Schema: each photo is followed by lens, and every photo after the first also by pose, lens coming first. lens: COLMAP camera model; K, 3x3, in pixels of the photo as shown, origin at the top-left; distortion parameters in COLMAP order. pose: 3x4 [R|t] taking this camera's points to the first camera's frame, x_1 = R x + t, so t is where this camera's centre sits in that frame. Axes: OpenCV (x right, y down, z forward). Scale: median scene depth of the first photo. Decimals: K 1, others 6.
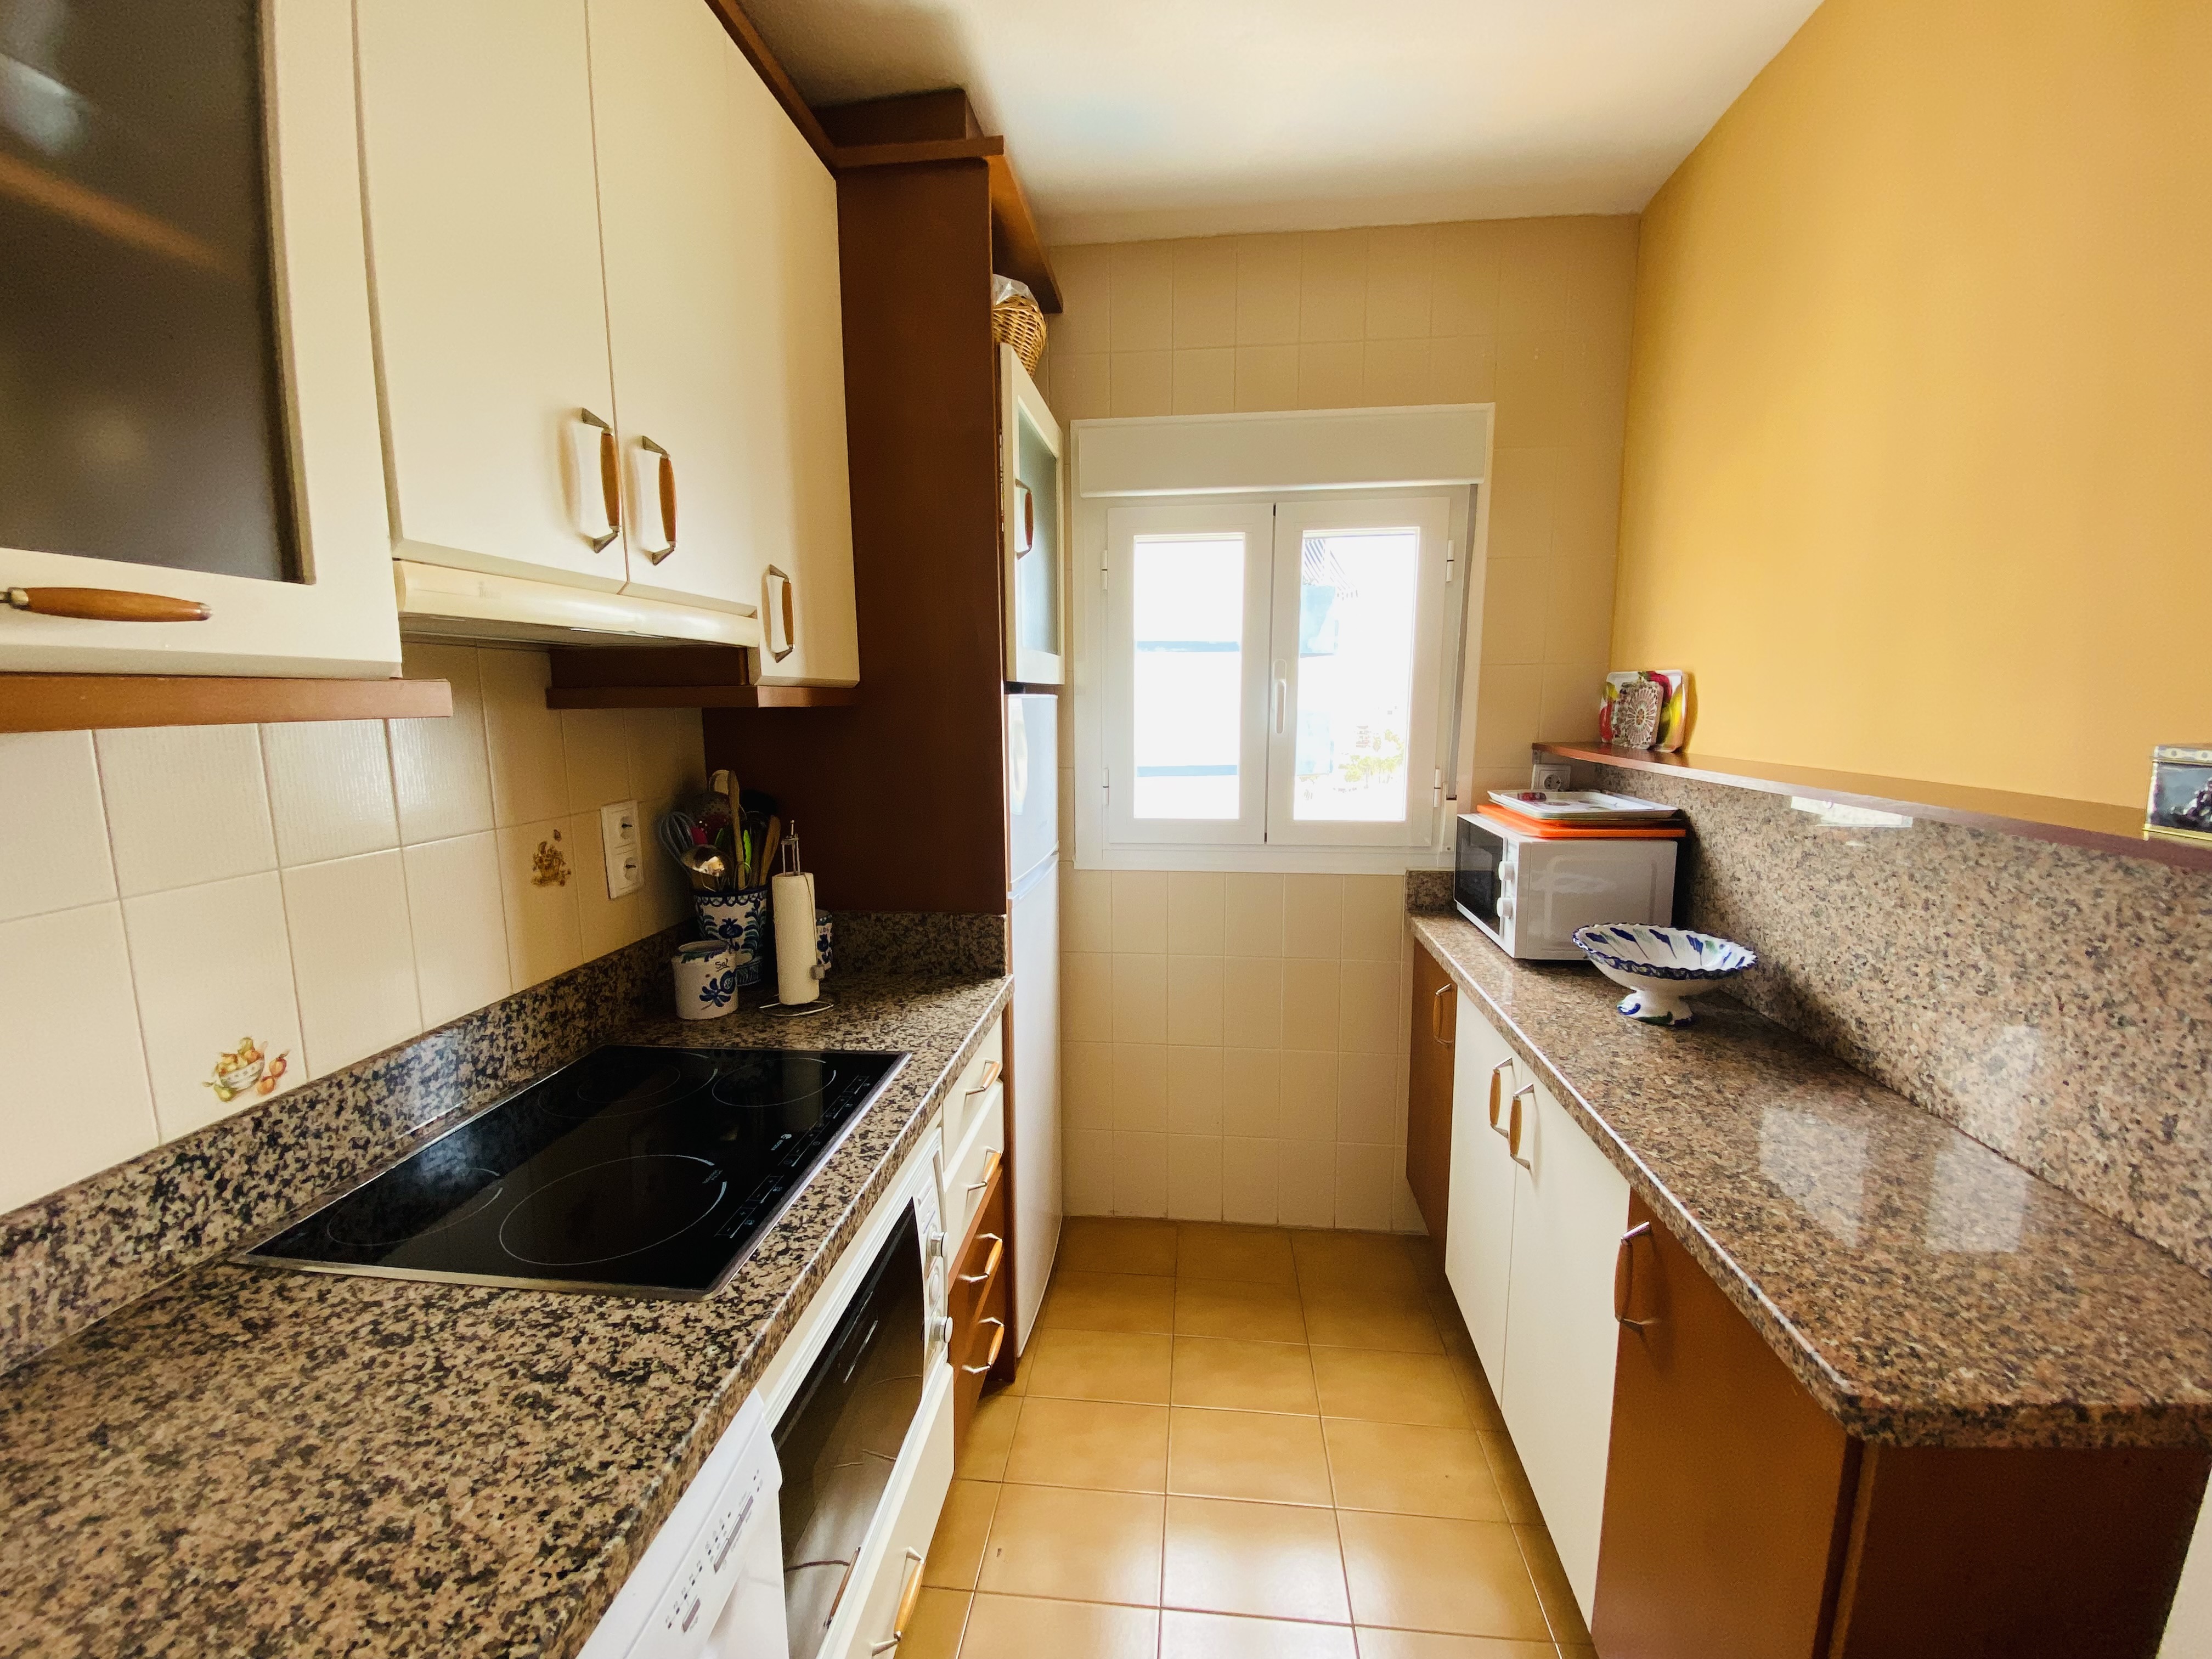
lens RADIAL K [[888.8, 0, 1109.3], [0, 888.8, 831.7], [0, 0, 1]] dist [-0.014004, -0.009150]
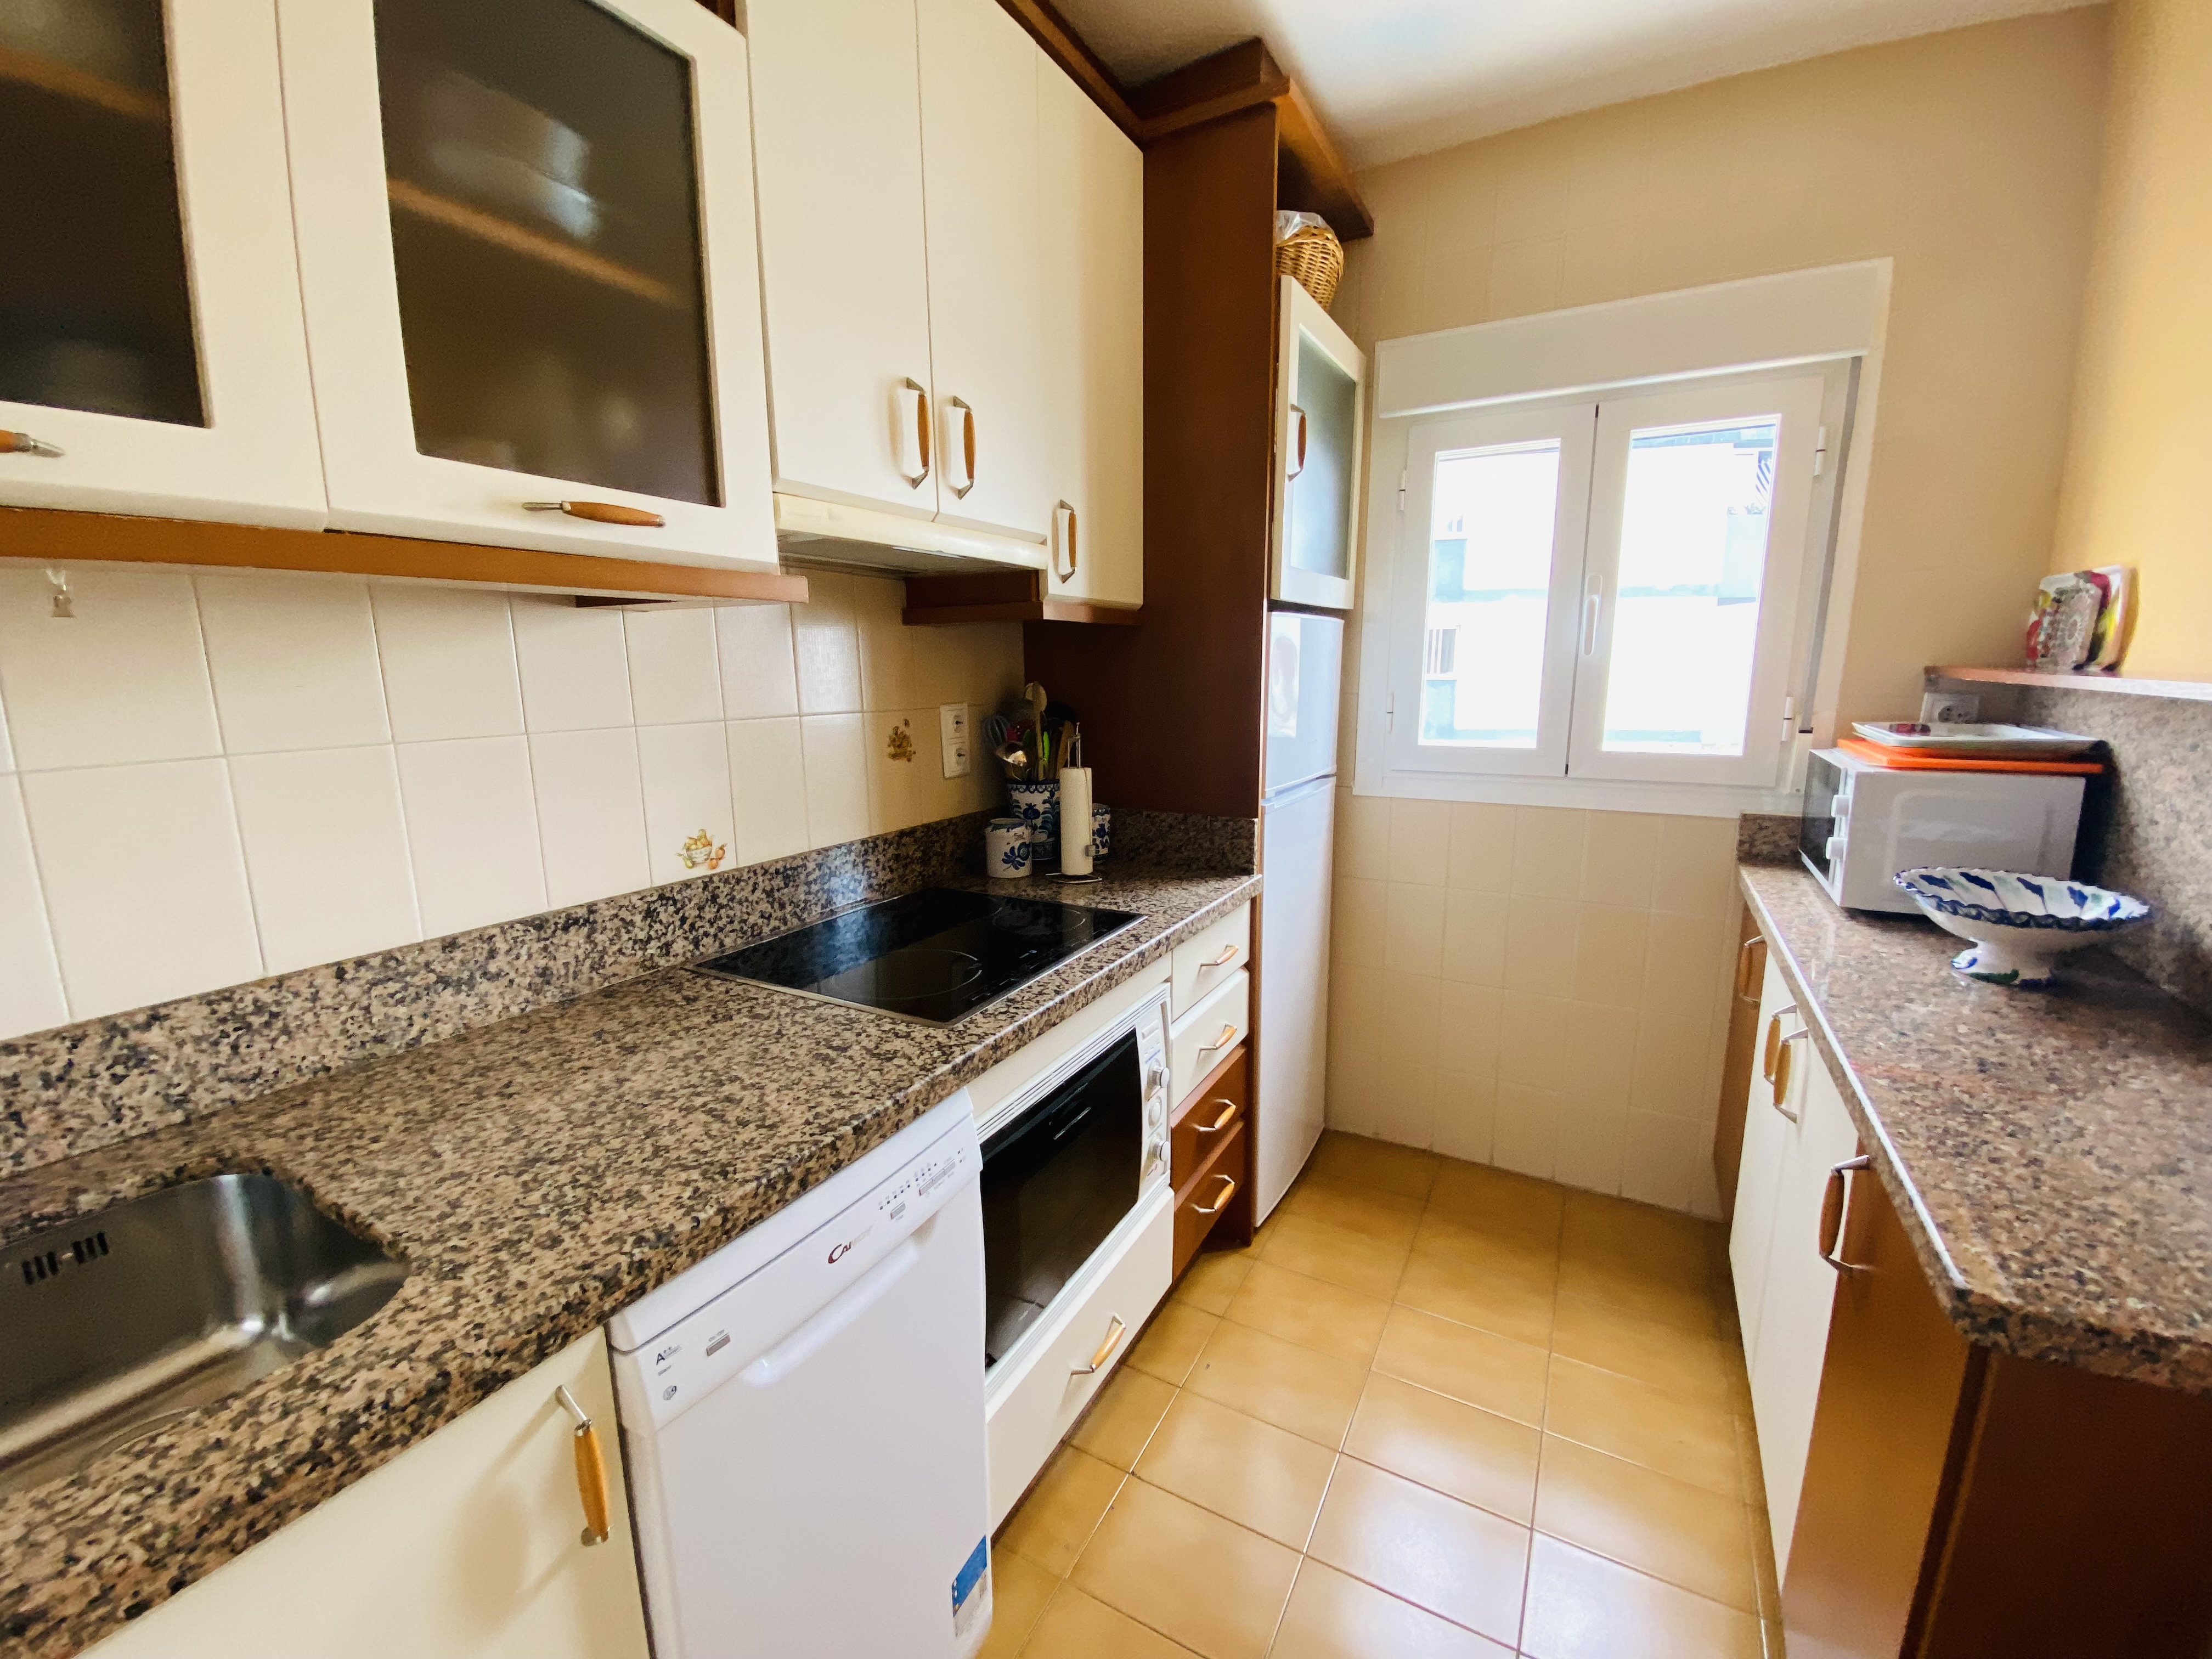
lens RADIAL K [[888.8, 0, 1109.3], [0, 888.8, 839.8], [0, 0, 1]] dist [-0.014004, -0.009150]
pose [[0.916565, 0.069533, -0.393794, 0.169365], [-0.050464, 0.997006, 0.058589, 0.080054], [0.396688, -0.033828, 0.917330, -0.087600]]
